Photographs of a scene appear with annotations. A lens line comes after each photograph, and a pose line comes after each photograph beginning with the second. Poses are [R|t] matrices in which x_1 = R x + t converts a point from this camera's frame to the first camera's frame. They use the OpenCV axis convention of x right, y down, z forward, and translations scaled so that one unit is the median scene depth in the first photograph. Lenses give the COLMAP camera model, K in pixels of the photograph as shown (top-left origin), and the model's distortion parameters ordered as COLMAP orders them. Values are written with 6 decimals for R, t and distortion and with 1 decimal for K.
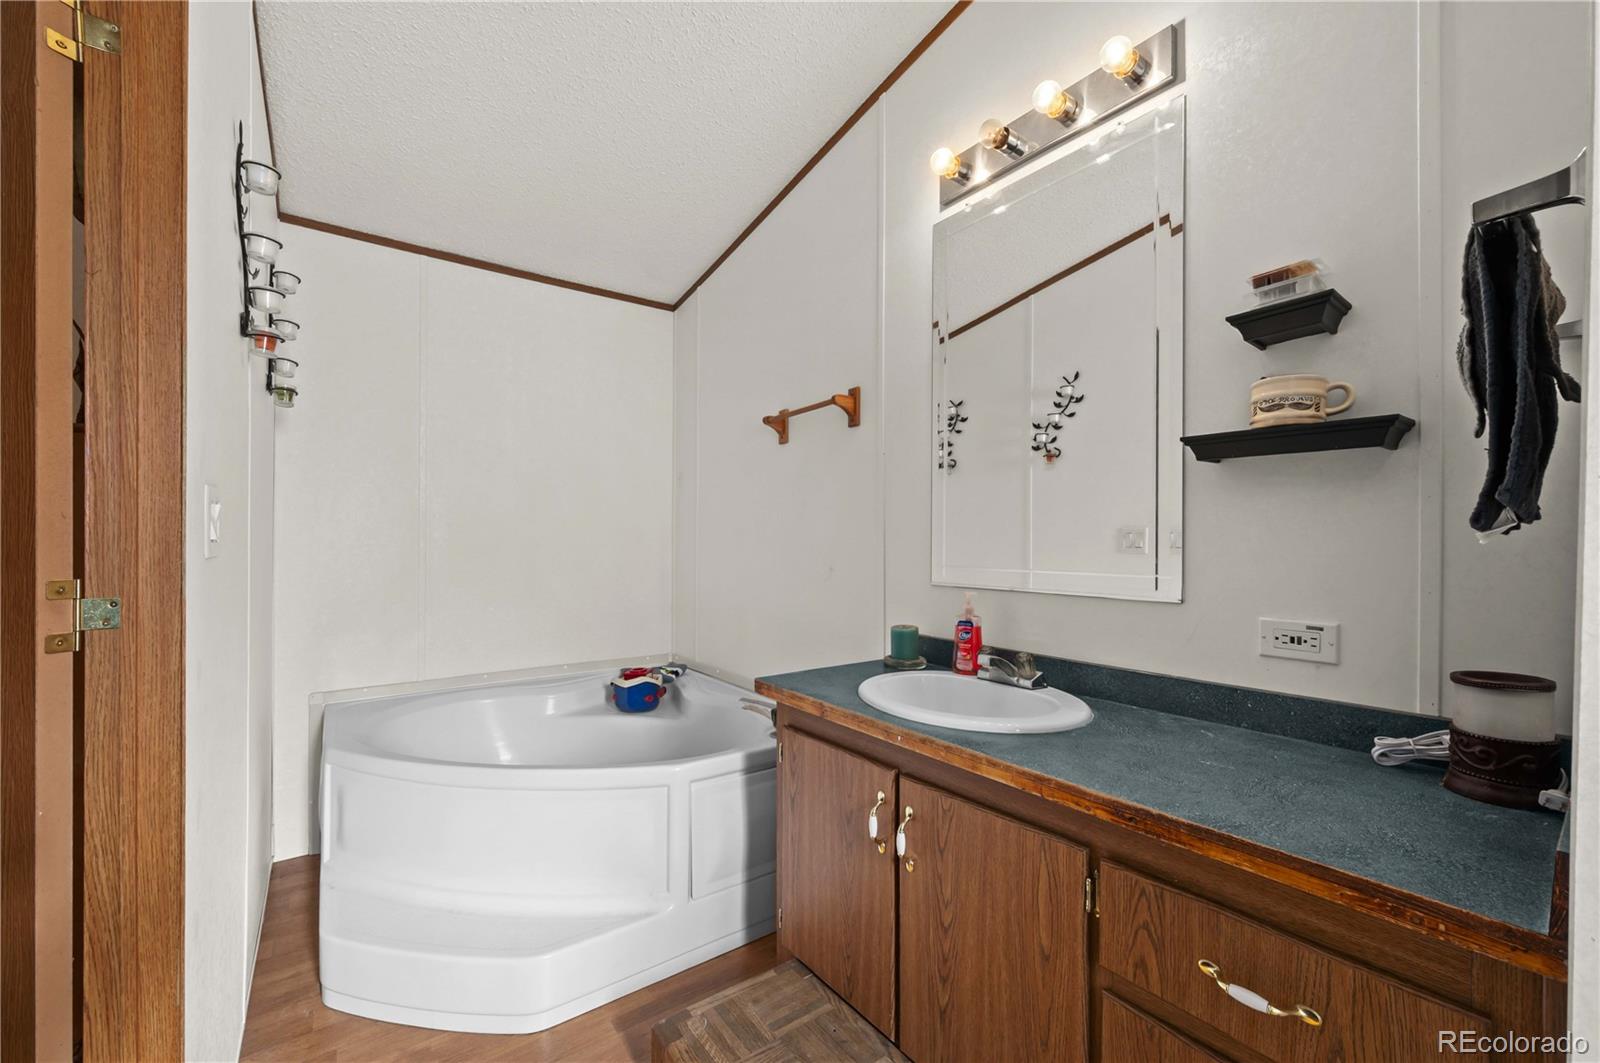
lens RADIAL K [[629.6, 0, 799.5], [0, 629.6, 539.9], [0, 0, 1]] dist [-0.000346, -0.000200]
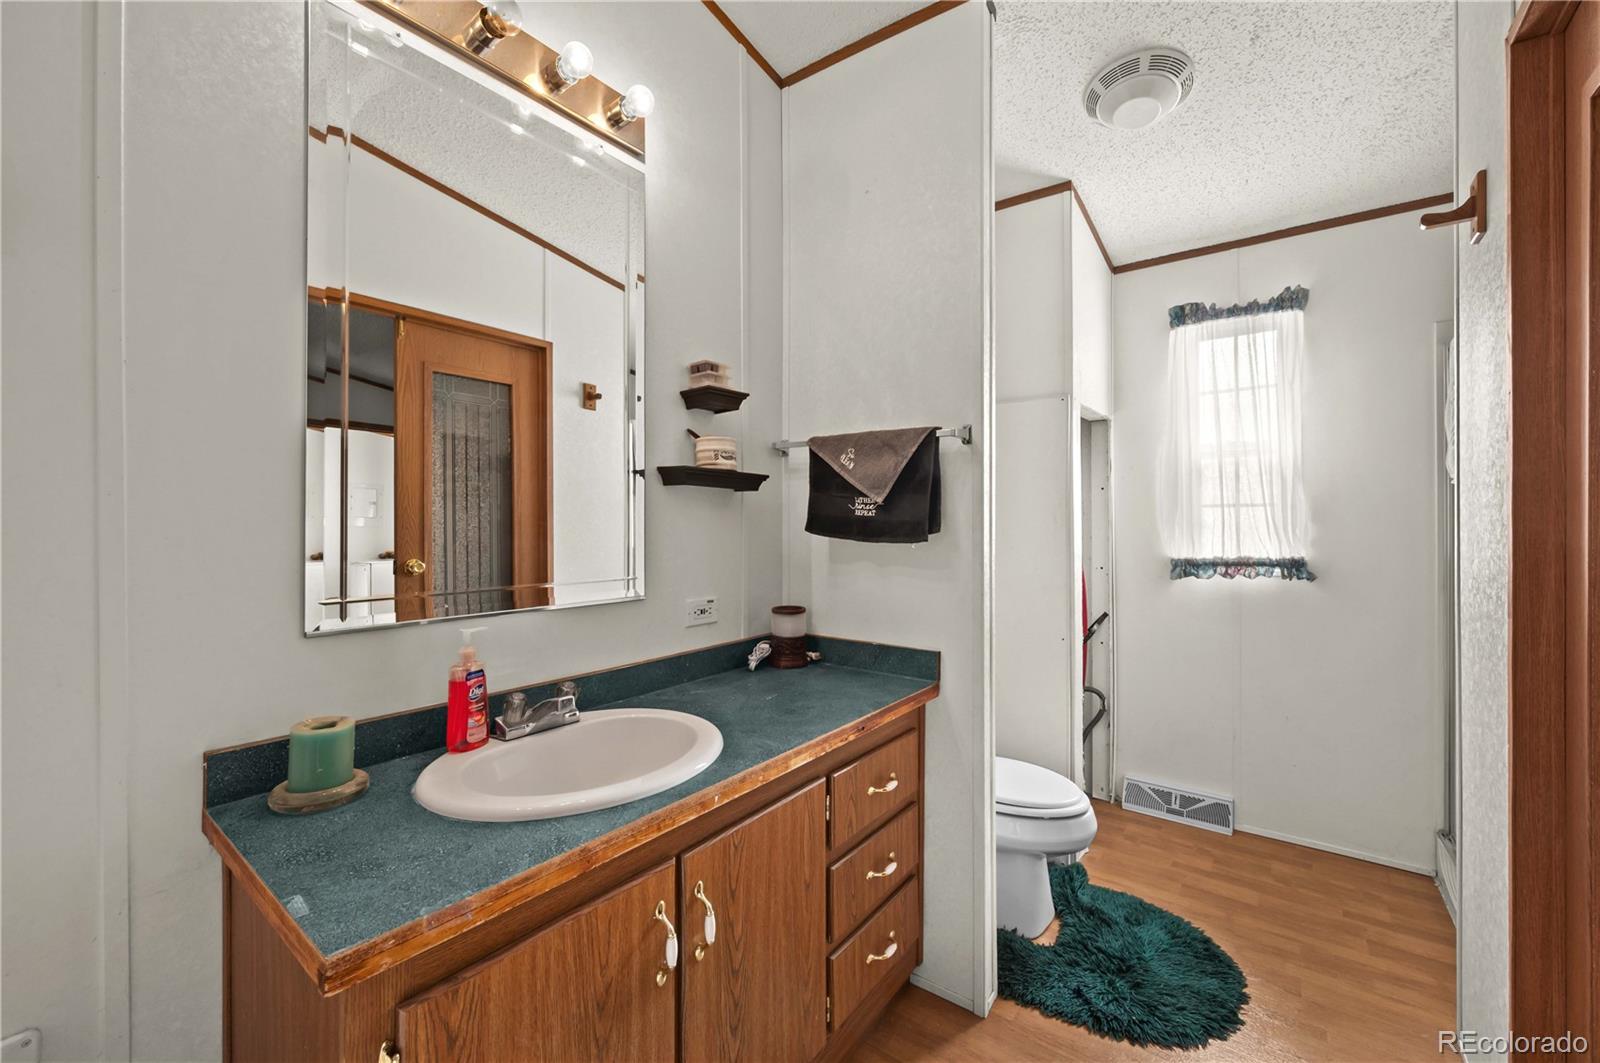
lens RADIAL K [[629.2, 0, 793.4], [0, 629.2, 520.8], [0, 0, 1]] dist [-0.000349, -0.000108]
pose [[-0.265255, 0.003353, 0.964172, -0.693502], [-0.003398, 0.999984, -0.004412, -0.048901], [-0.964172, -0.004447, -0.265240, 1.167834]]
